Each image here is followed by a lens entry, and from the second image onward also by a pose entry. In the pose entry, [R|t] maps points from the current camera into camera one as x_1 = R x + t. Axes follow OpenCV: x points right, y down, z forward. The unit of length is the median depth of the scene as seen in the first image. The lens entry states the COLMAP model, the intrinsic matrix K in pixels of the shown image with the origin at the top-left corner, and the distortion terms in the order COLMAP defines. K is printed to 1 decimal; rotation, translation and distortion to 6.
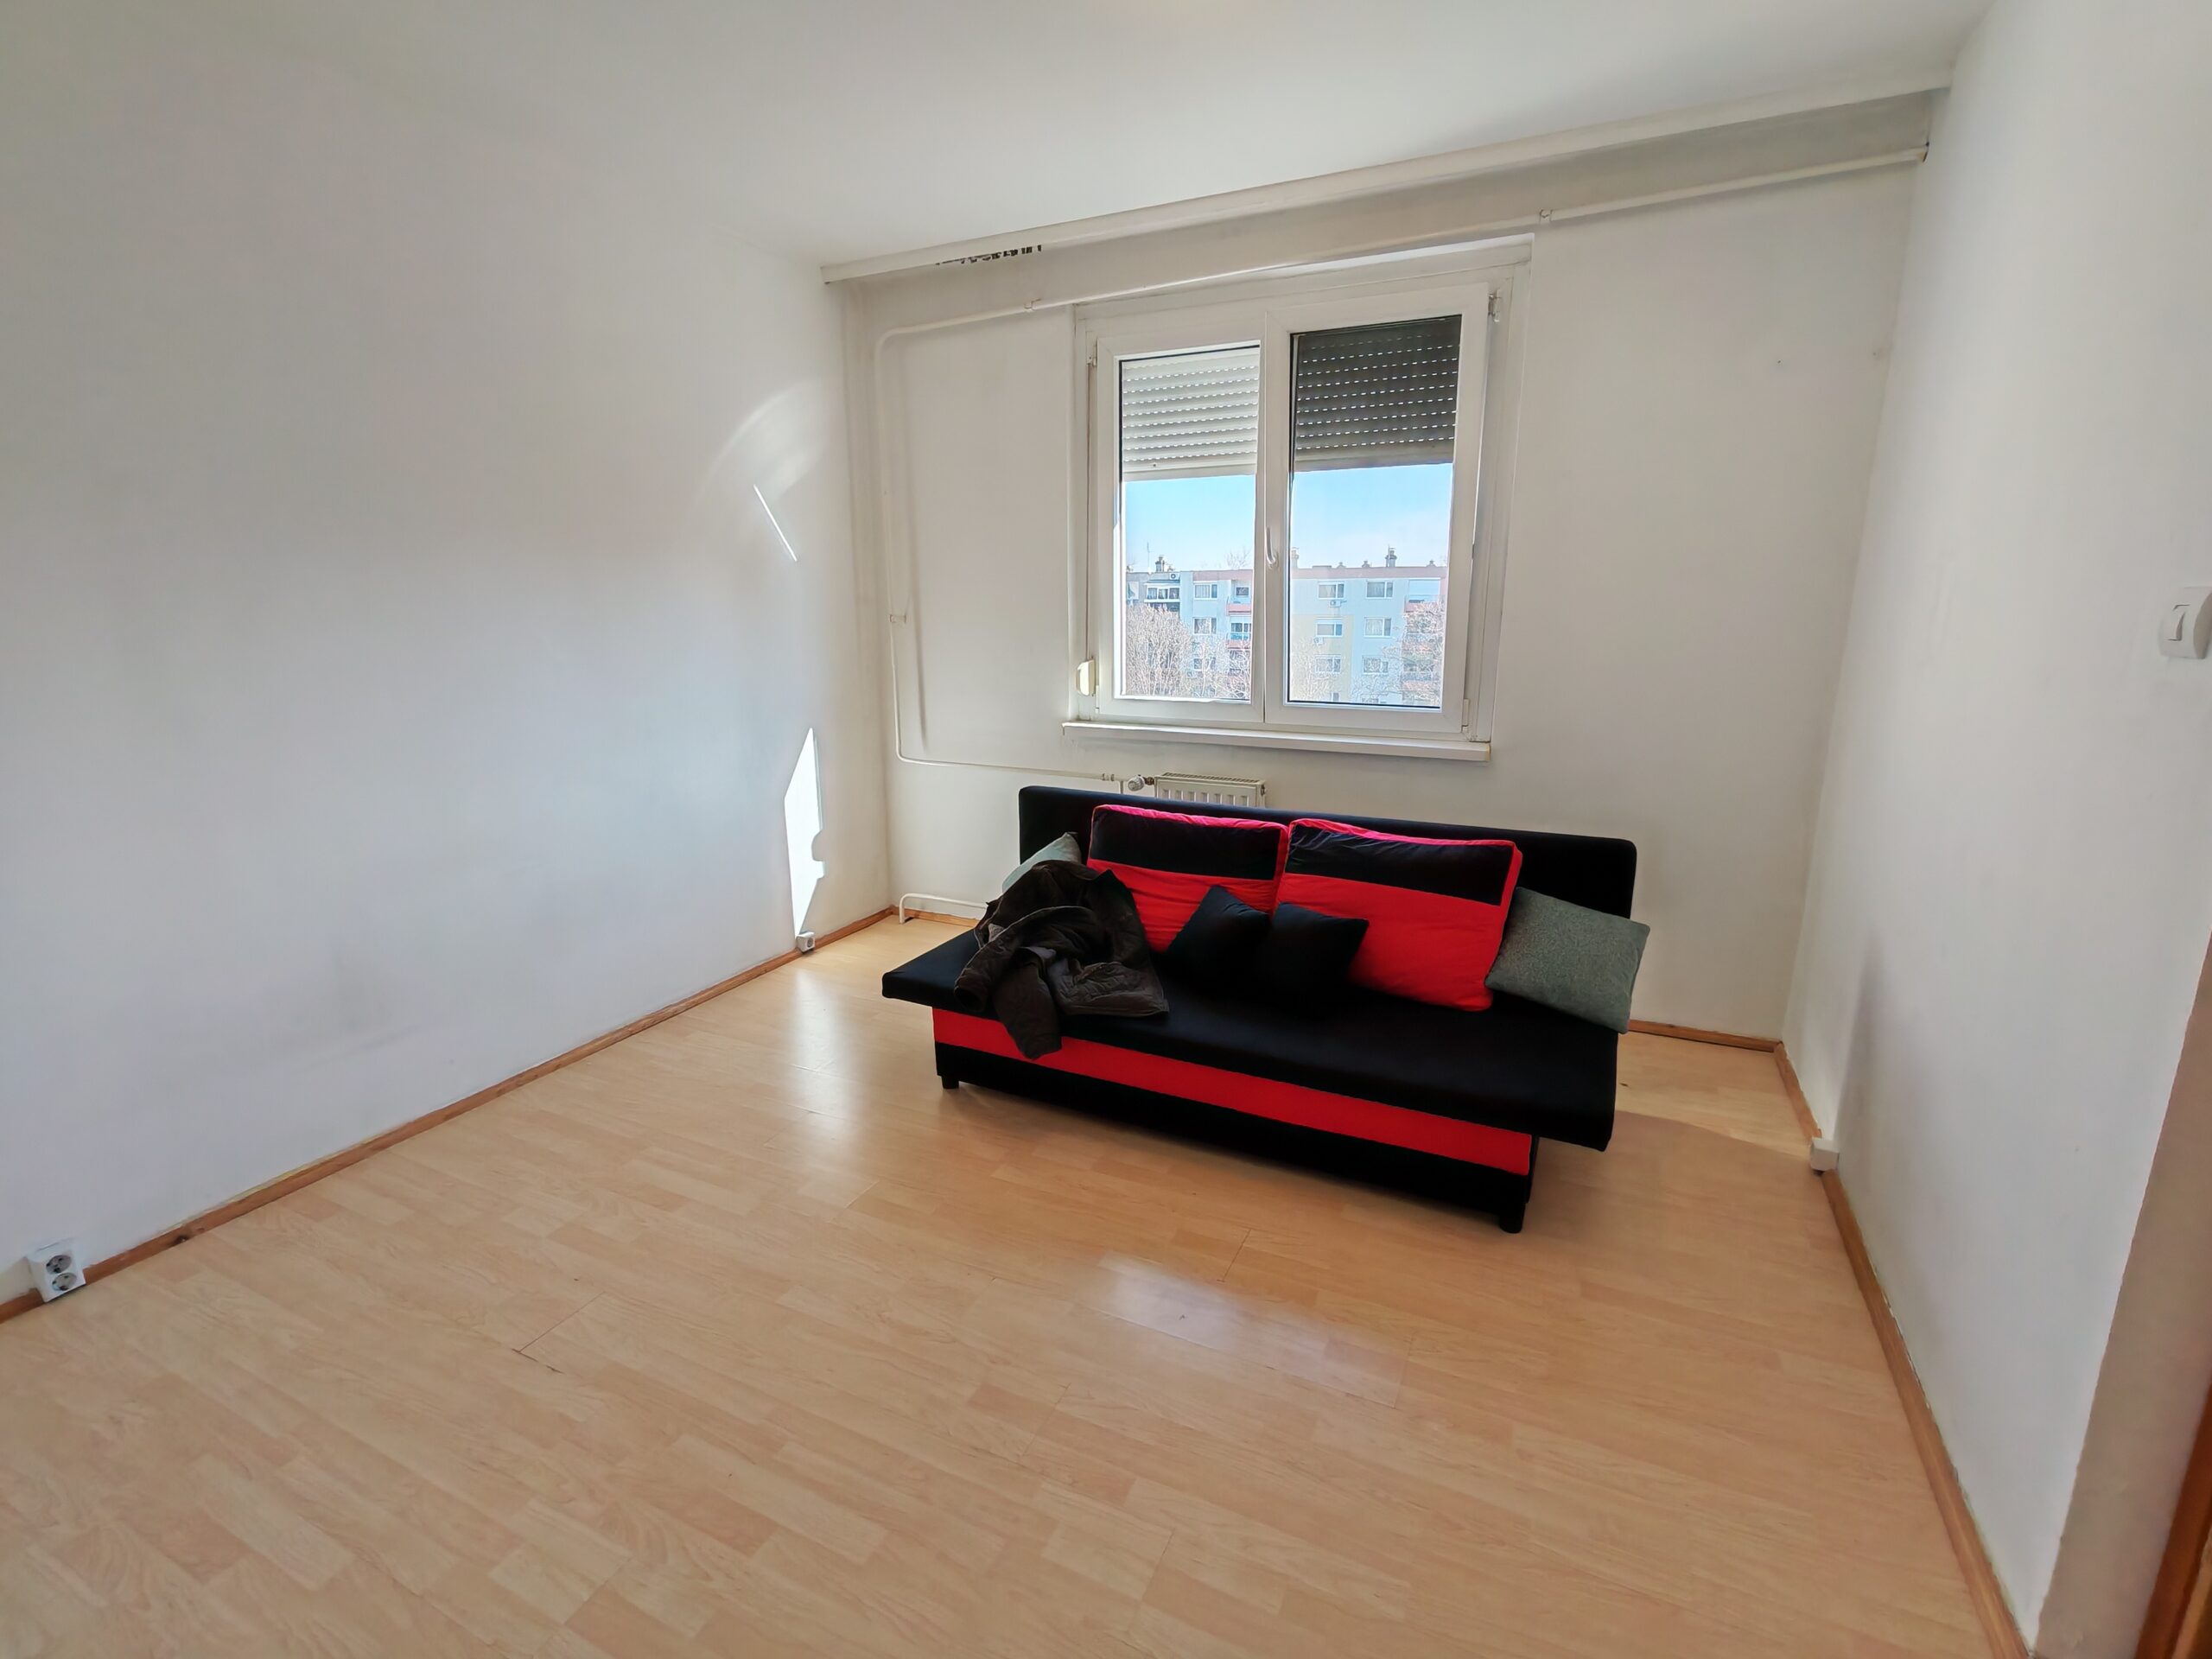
lens RADIAL K [[1012.3, 0, 1114.0], [0, 1012.3, 829.8], [0, 0, 1]] dist [-0.001468, -0.000262]
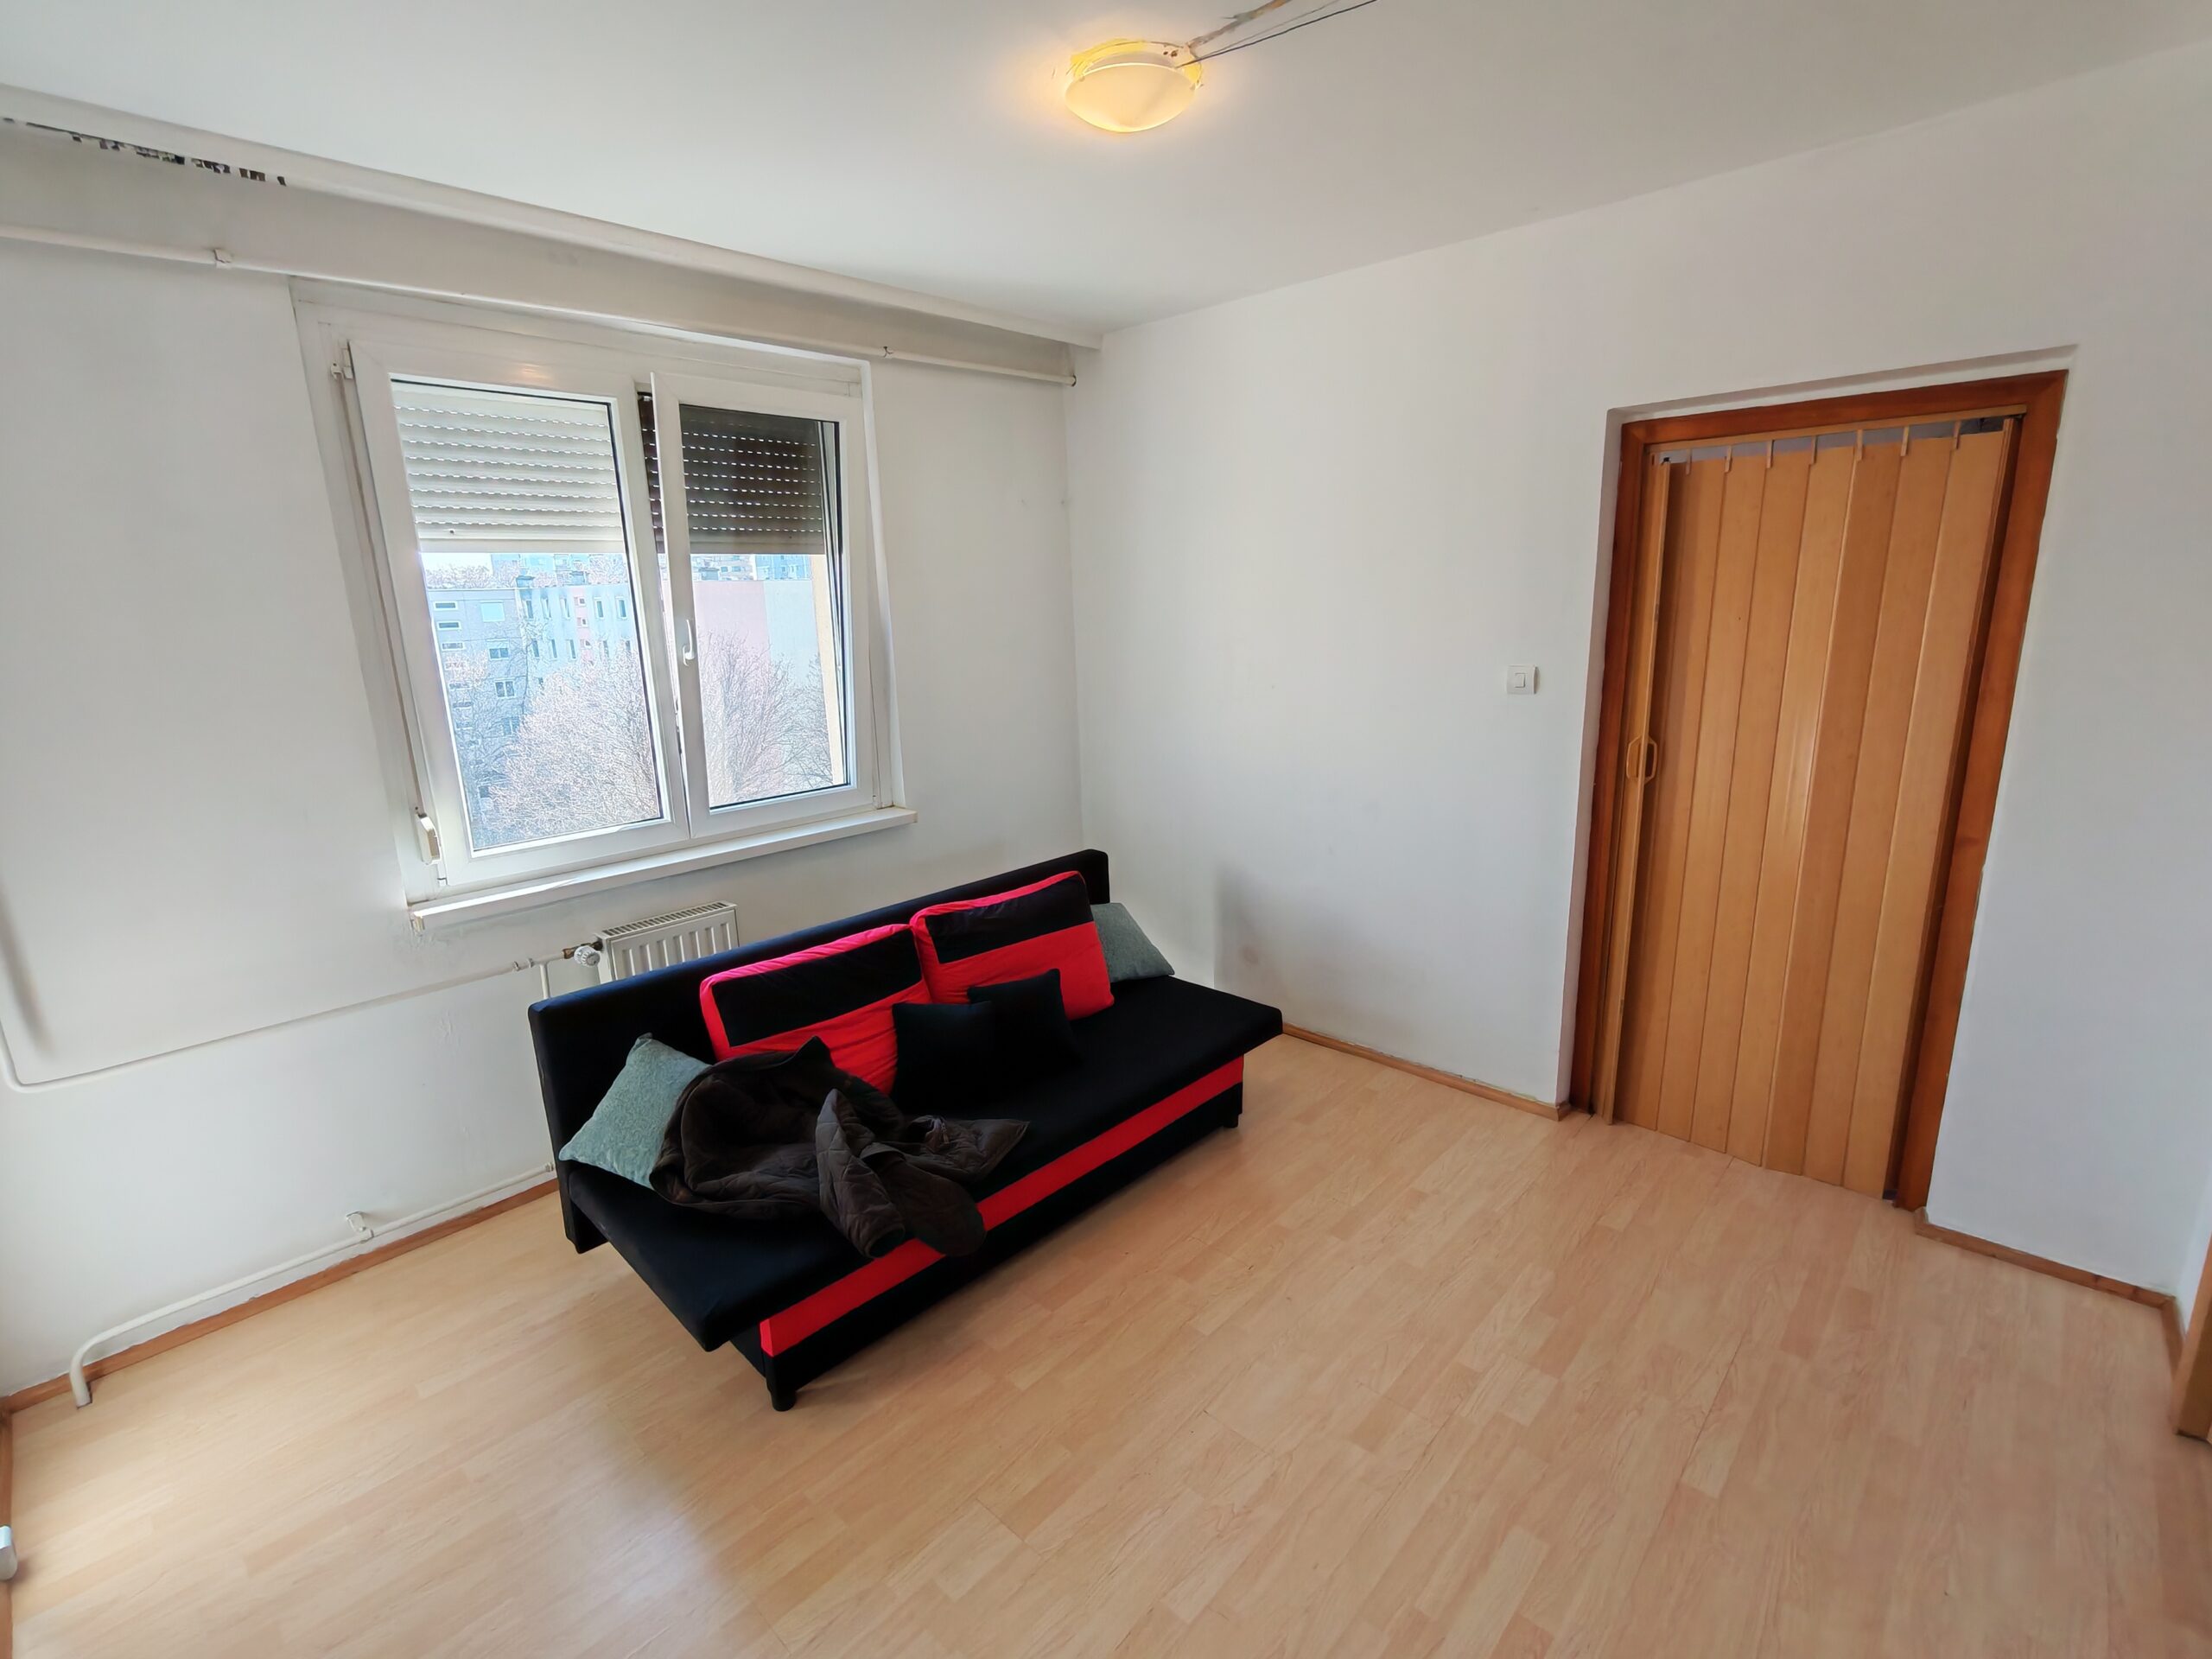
lens RADIAL K [[1012.3, 0, 1097.4], [0, 1012.3, 824.8], [0, 0, 1]] dist [-0.001468, -0.000262]
pose [[0.306364, -0.213347, 0.927698, -0.693150], [0.247069, 0.958984, 0.138950, -0.193049], [-0.919292, 0.186636, 0.346509, 0.483493]]
